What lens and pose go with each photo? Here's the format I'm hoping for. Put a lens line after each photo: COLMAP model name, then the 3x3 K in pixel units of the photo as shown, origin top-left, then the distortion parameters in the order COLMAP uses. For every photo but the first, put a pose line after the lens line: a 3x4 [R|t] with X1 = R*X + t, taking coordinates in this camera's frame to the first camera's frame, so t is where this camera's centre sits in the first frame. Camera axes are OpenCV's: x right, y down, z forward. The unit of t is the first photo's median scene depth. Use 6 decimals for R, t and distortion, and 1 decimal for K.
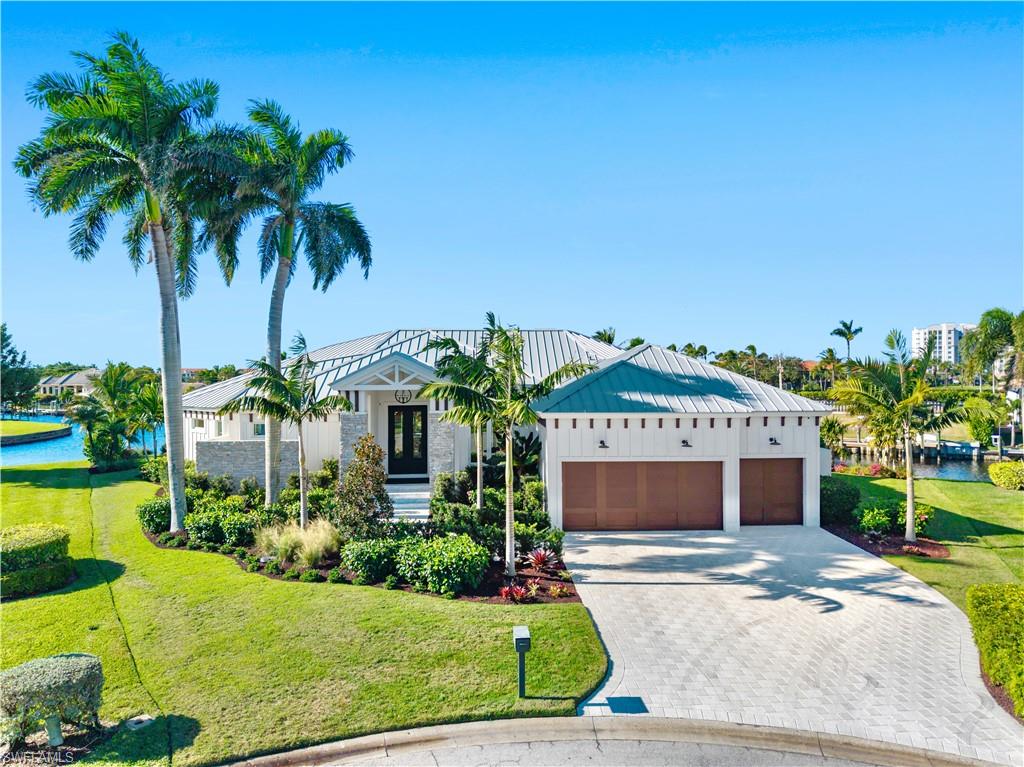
lens RADIAL K [[717.8, 0, 512.0], [0, 717.8, 383.5], [0, 0, 1]] dist [0.001761, 0.003232]
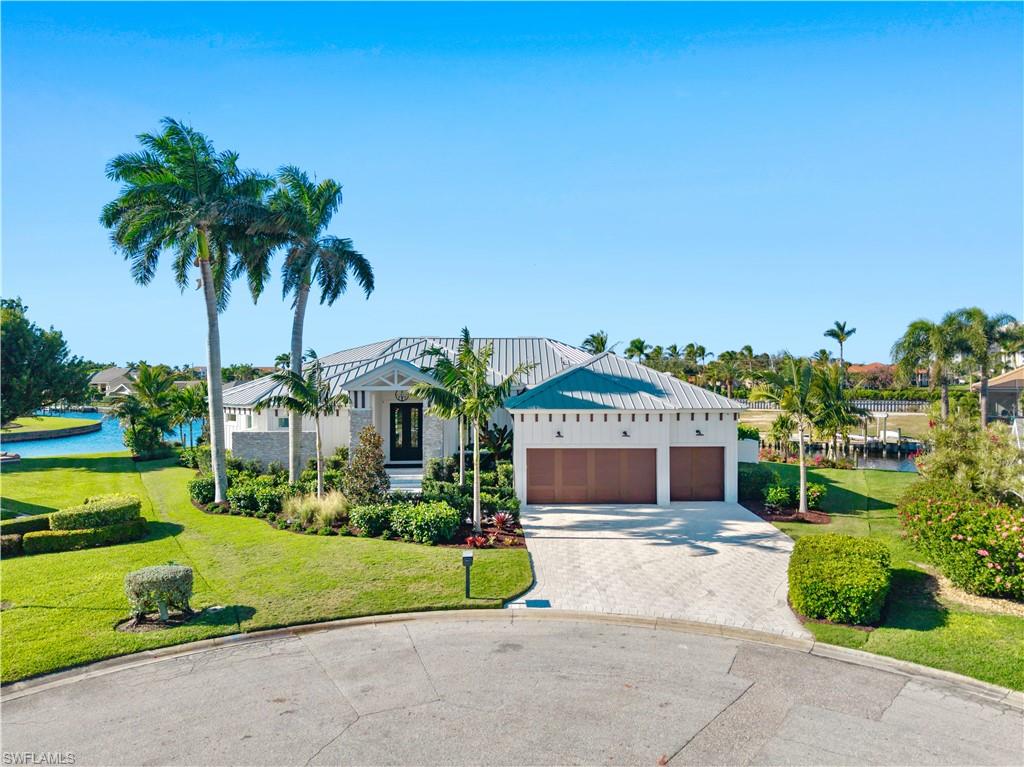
lens RADIAL K [[714.2, 0, 512.0], [0, 714.2, 383.5], [0, 0, 1]] dist [0.033405, -0.001188]
pose [[0.999876, 0.002021, -0.015632, 0.063735], [-0.001981, 0.999995, 0.002630, -0.007079], [0.015637, -0.002599, 0.999874, -0.243677]]
